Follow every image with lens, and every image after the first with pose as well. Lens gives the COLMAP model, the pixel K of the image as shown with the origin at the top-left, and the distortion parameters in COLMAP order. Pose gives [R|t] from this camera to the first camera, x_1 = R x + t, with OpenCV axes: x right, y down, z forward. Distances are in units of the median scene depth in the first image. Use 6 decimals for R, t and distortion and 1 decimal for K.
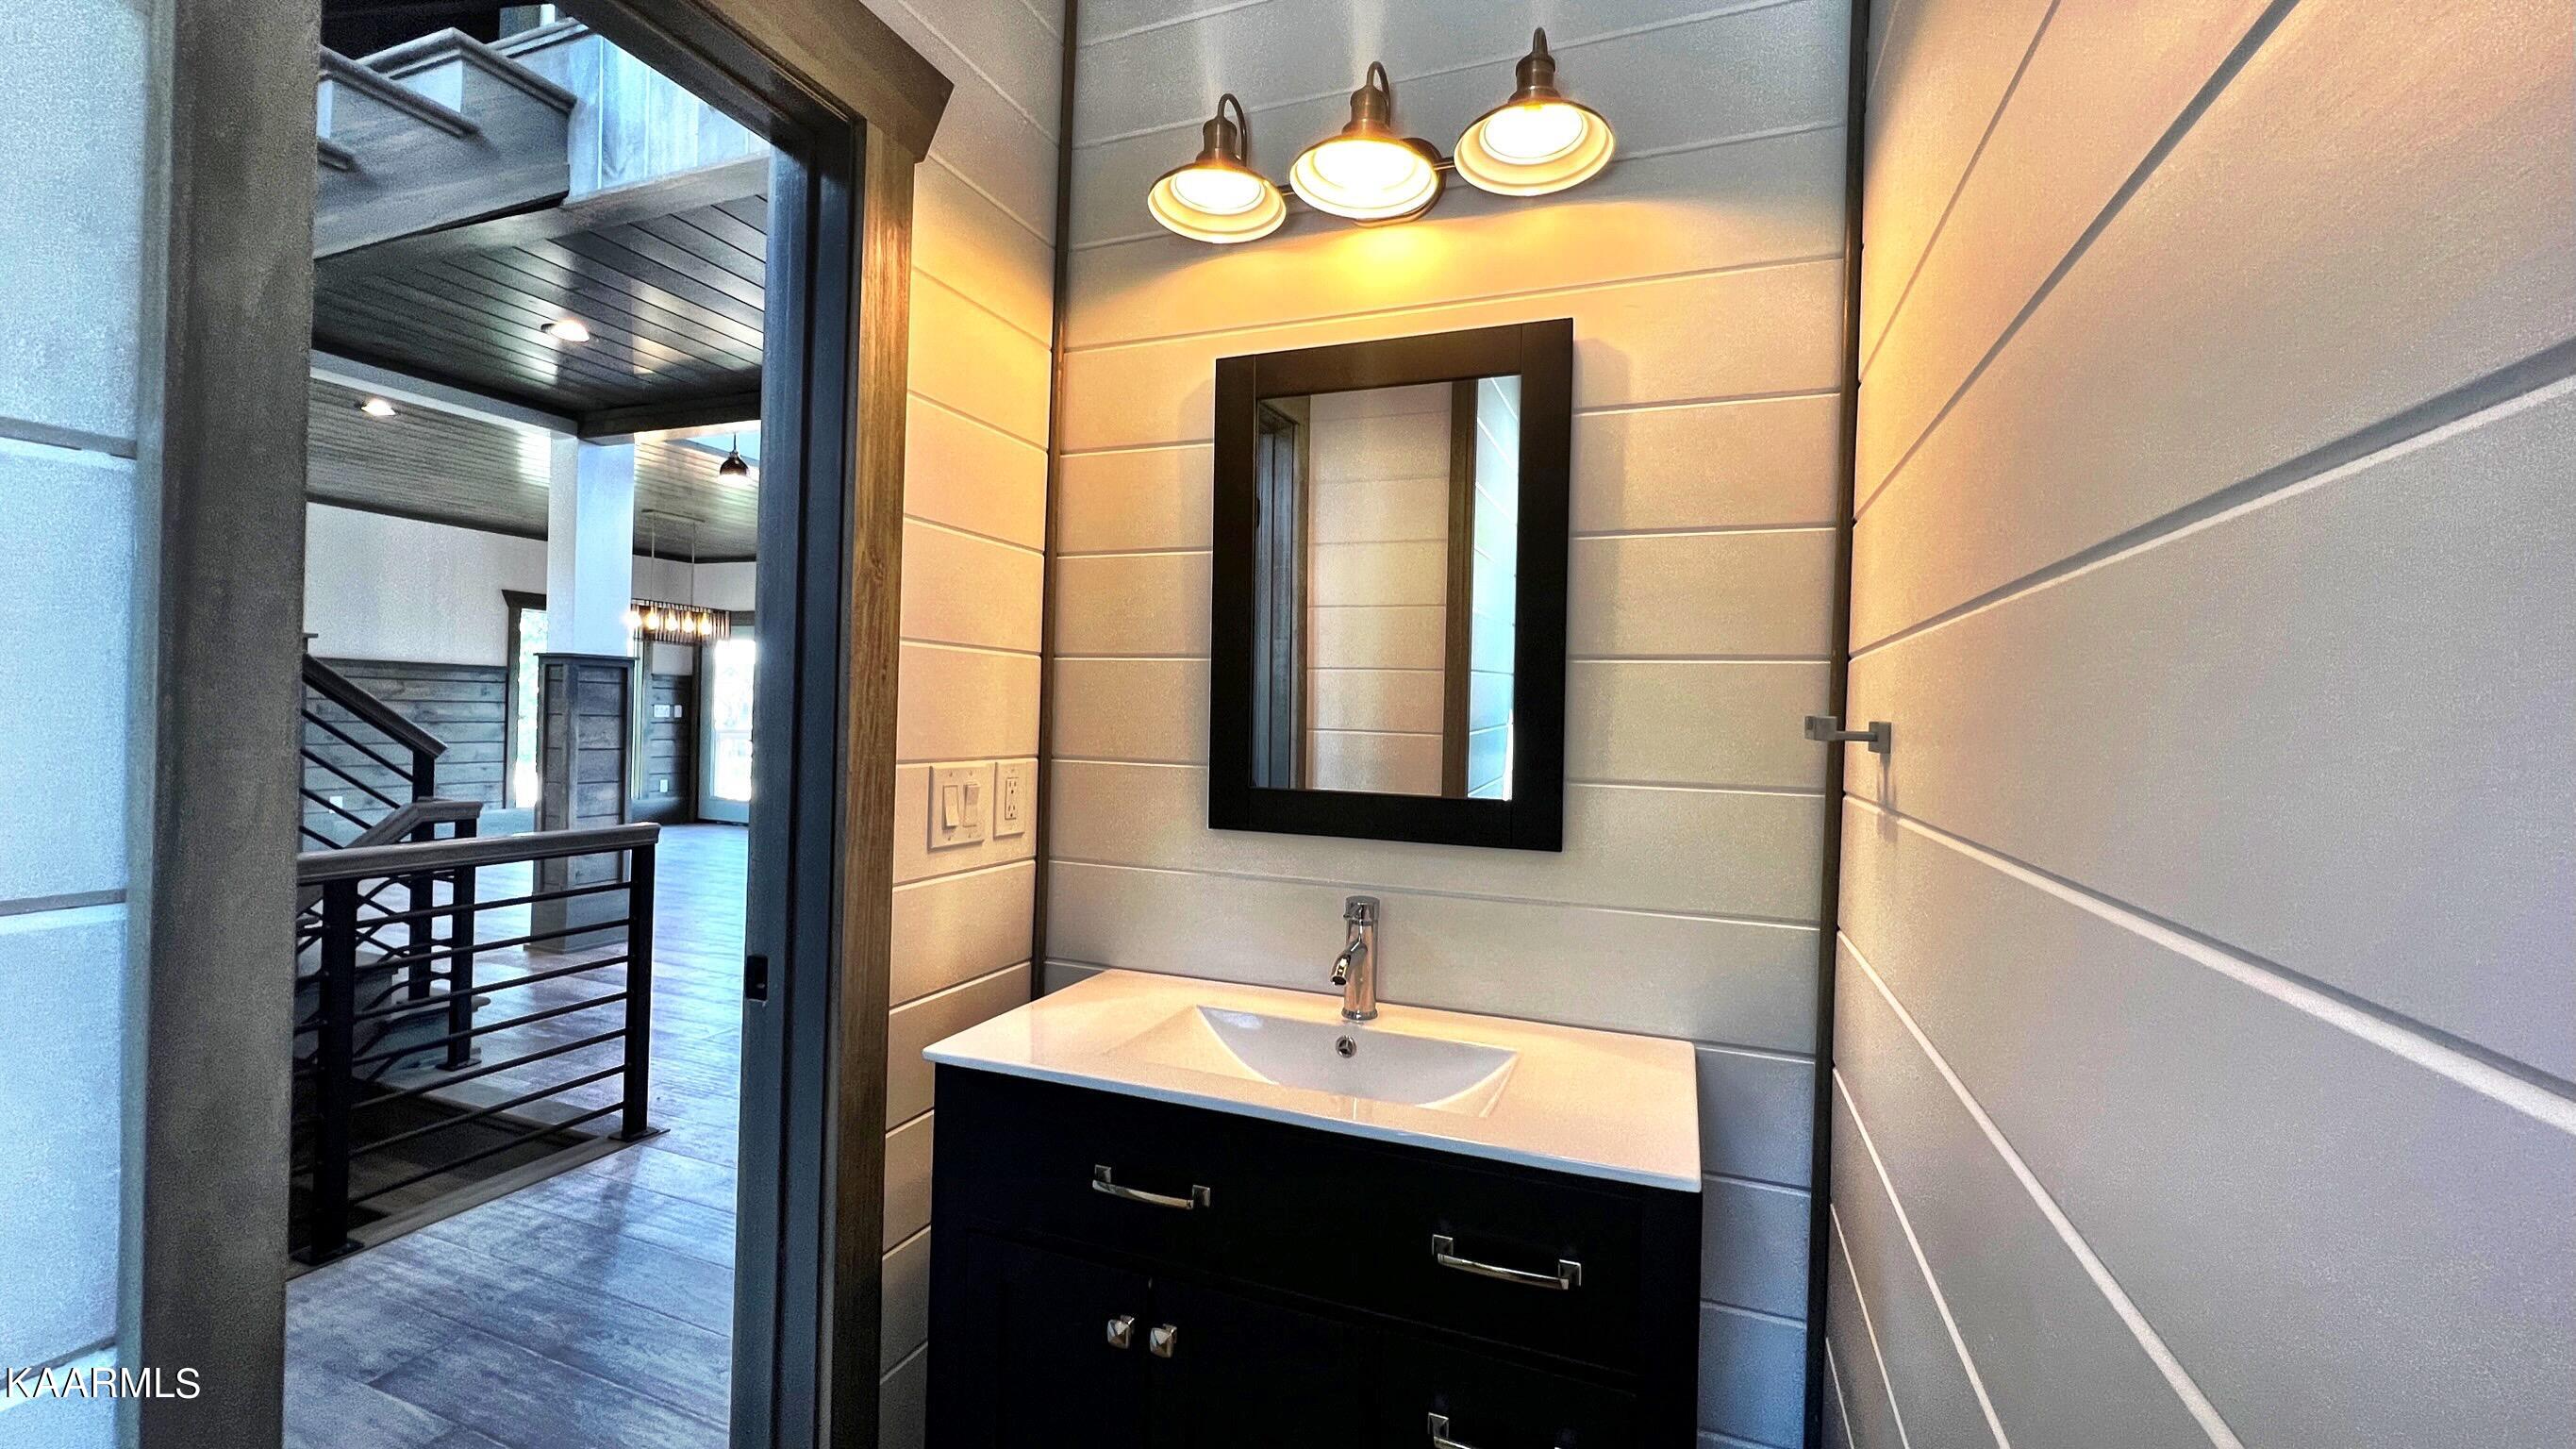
lens RADIAL K [[1019.3, 0, 1288.0], [0, 1019.3, 724.5], [0, 0, 1]] dist [0.021525, 0.000048]
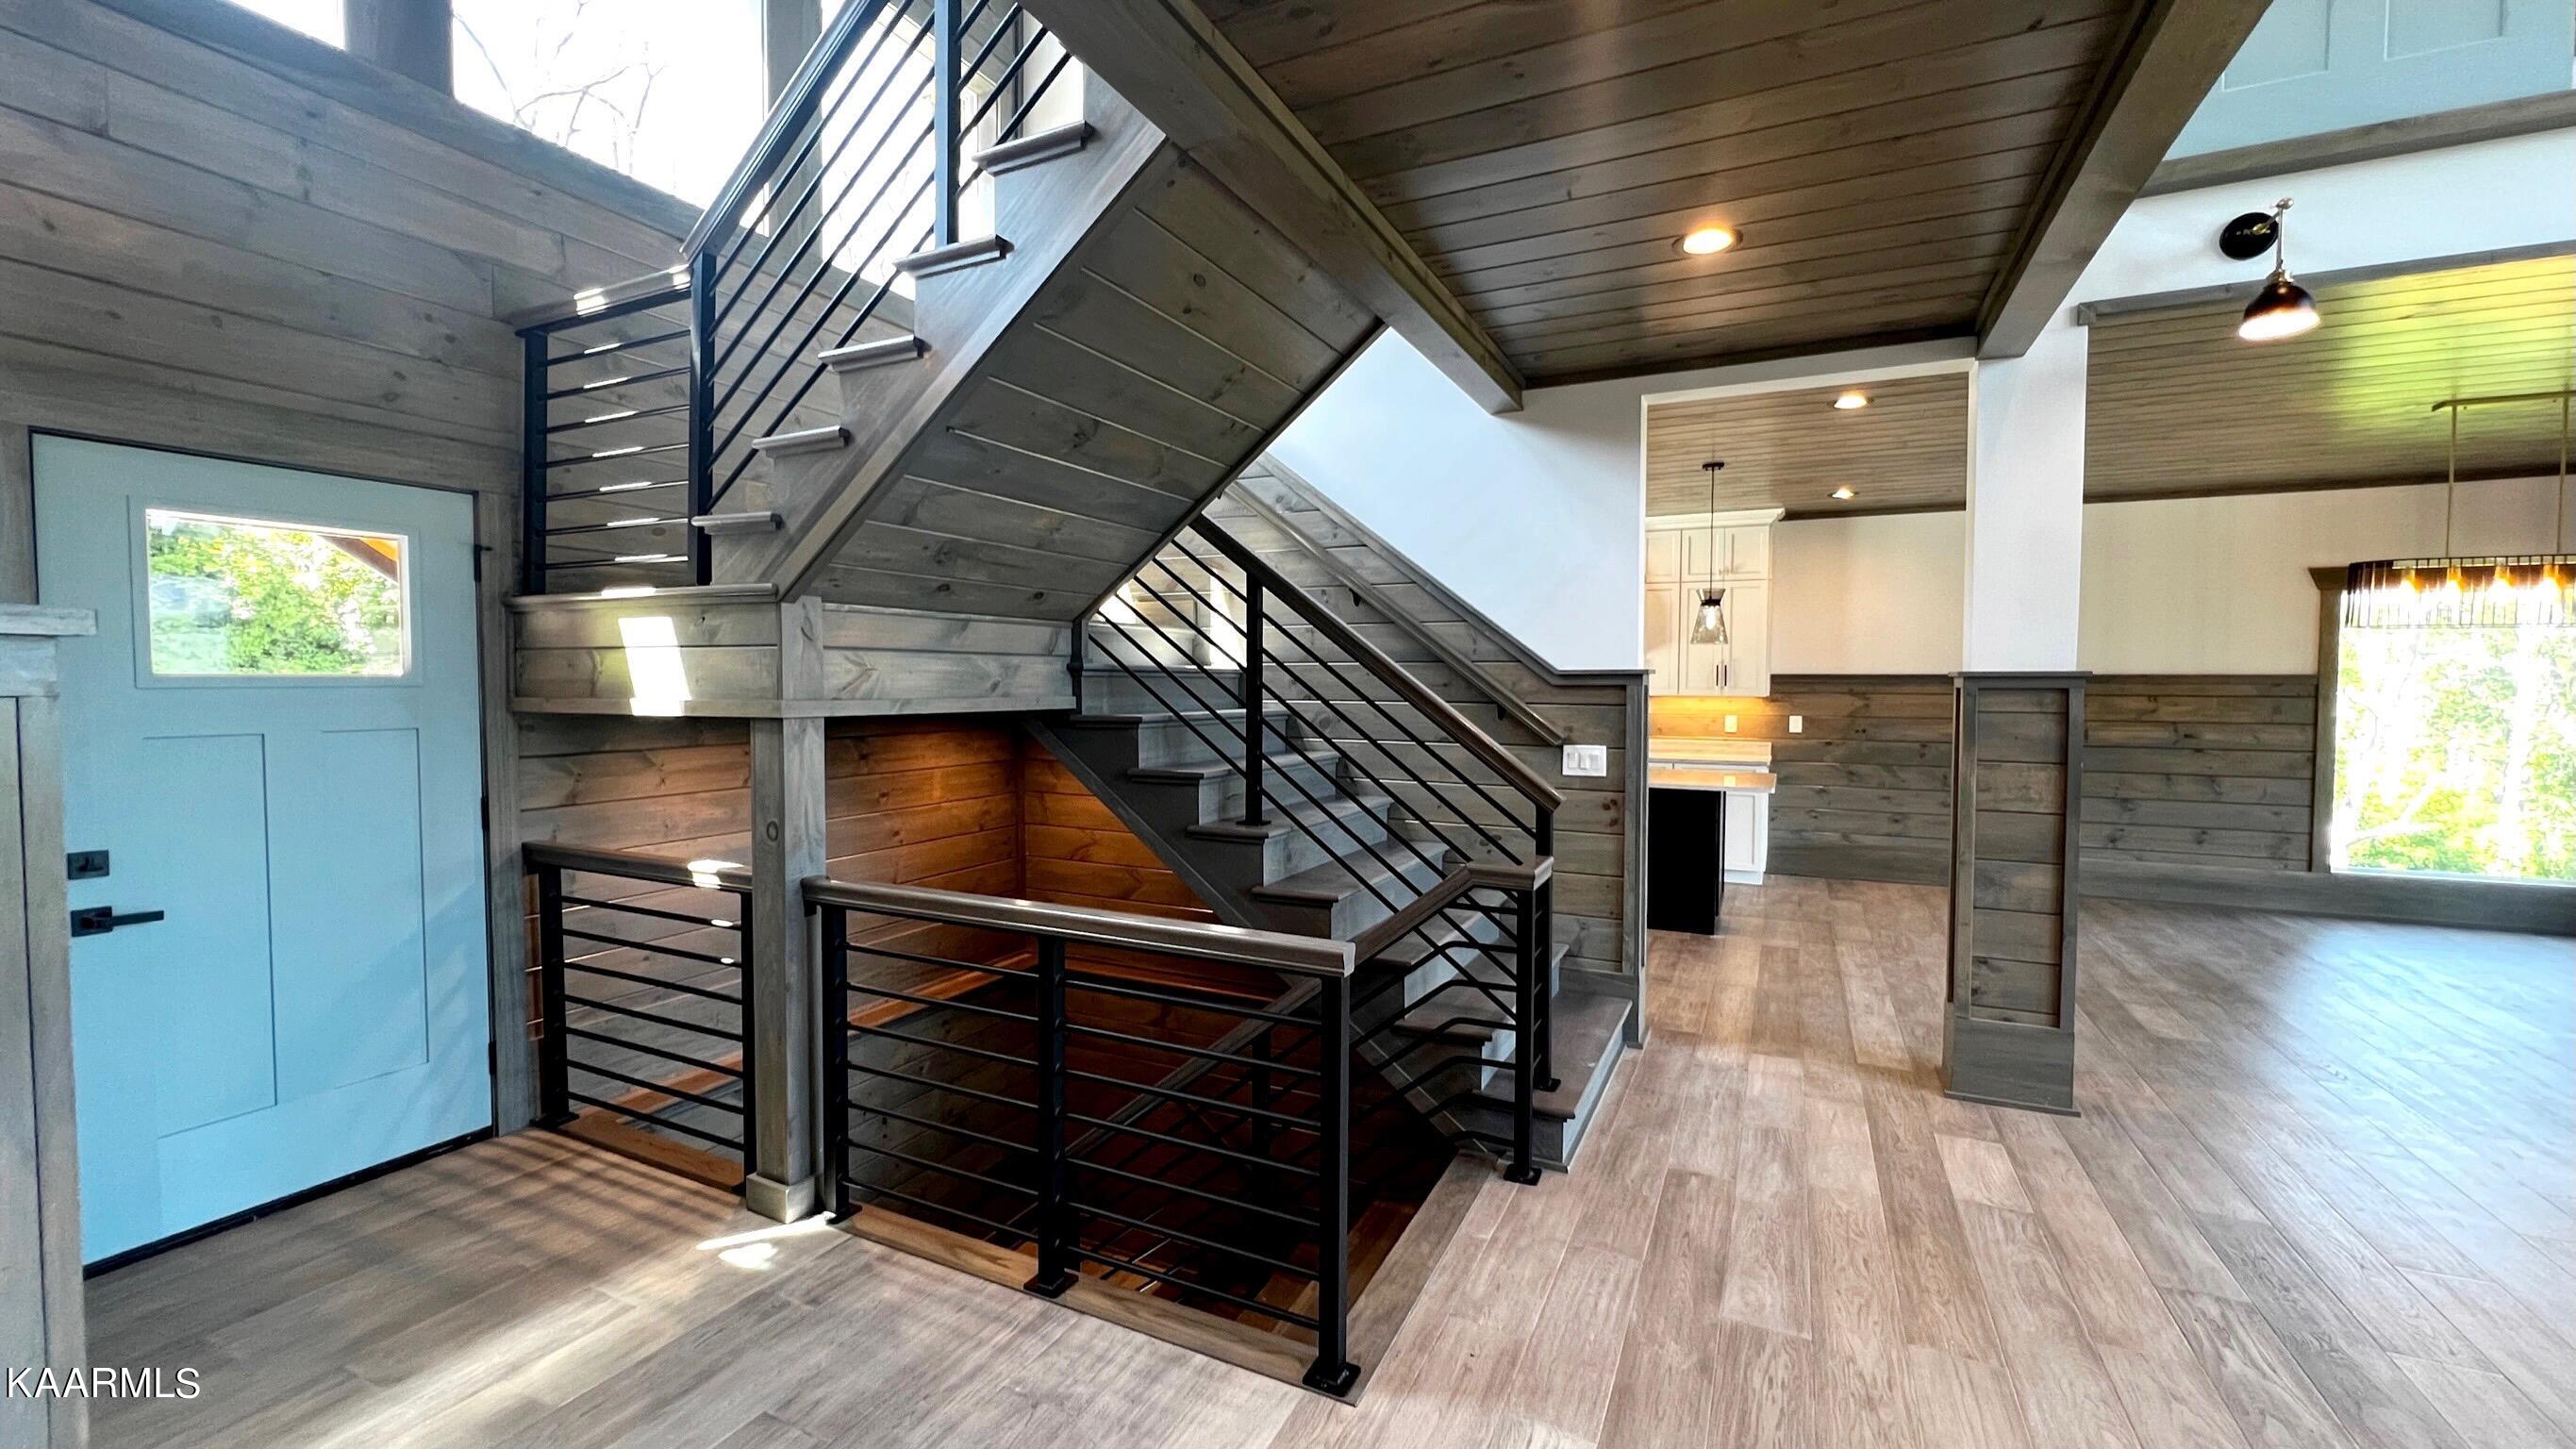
lens RADIAL K [[1019.3, 0, 1288.0], [0, 1019.3, 724.5], [0, 0, 1]] dist [0.021525, 0.000048]
pose [[-0.095163, 0.014616, -0.995354, 0.038535], [-0.014679, 0.999763, 0.016084, -0.035488], [0.995354, 0.016142, -0.094925, 0.578540]]
